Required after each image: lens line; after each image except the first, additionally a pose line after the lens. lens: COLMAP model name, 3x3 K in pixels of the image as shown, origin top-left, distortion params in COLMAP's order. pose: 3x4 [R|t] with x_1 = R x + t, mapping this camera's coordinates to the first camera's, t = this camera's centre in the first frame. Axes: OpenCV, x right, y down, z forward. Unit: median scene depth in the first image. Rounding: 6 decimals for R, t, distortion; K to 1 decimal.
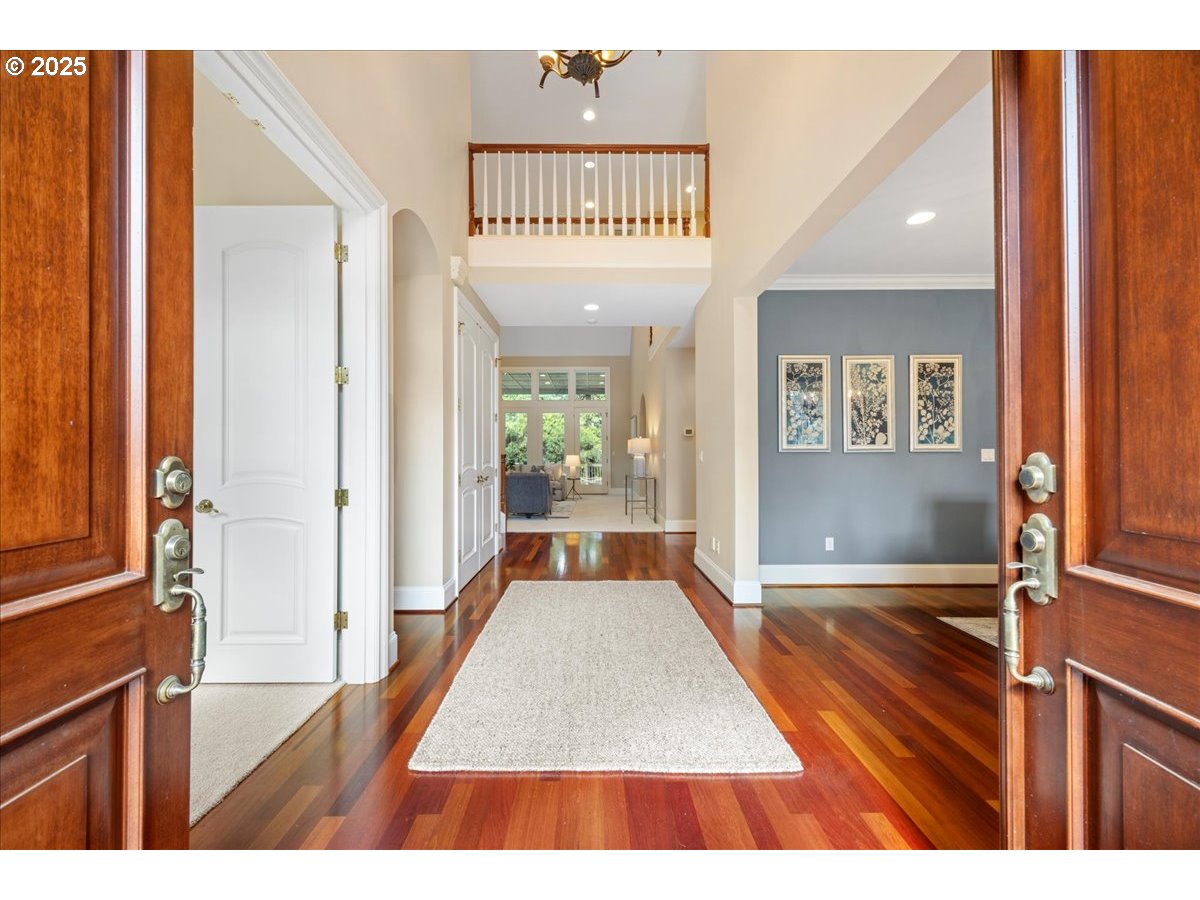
lens RADIAL K [[479.9, 0, 600.0], [0, 479.9, 450.0], [0, 0, 1]] dist [0.002335, 0.000171]
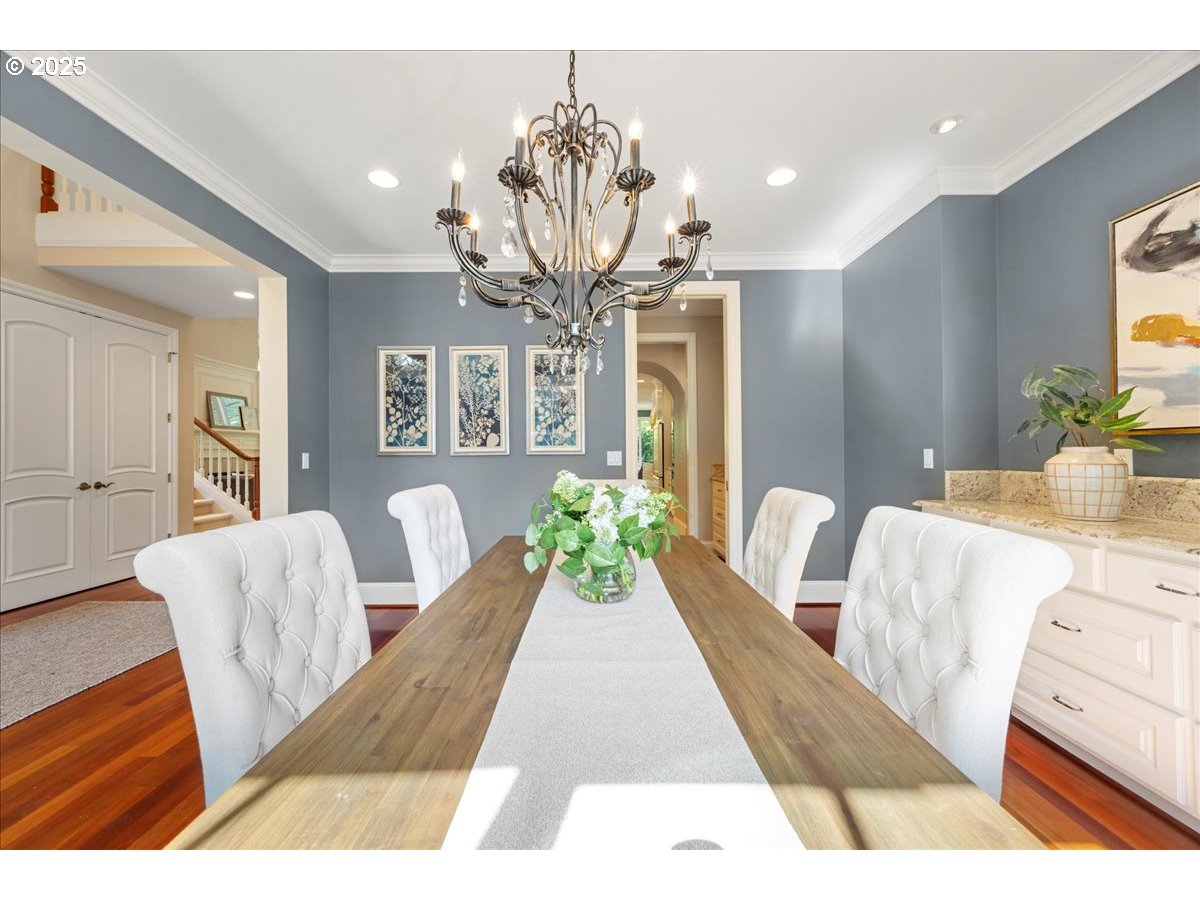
lens RADIAL K [[538.6, 0, 600.0], [0, 538.6, 450.0], [0, 0, 1]] dist [-0.000698, -0.000135]
pose [[0.999982, -0.001170, -0.005814, 0.788686], [0.001156, 0.999996, -0.002551, -0.002204], [0.005817, 0.002544, 0.999980, 0.007753]]
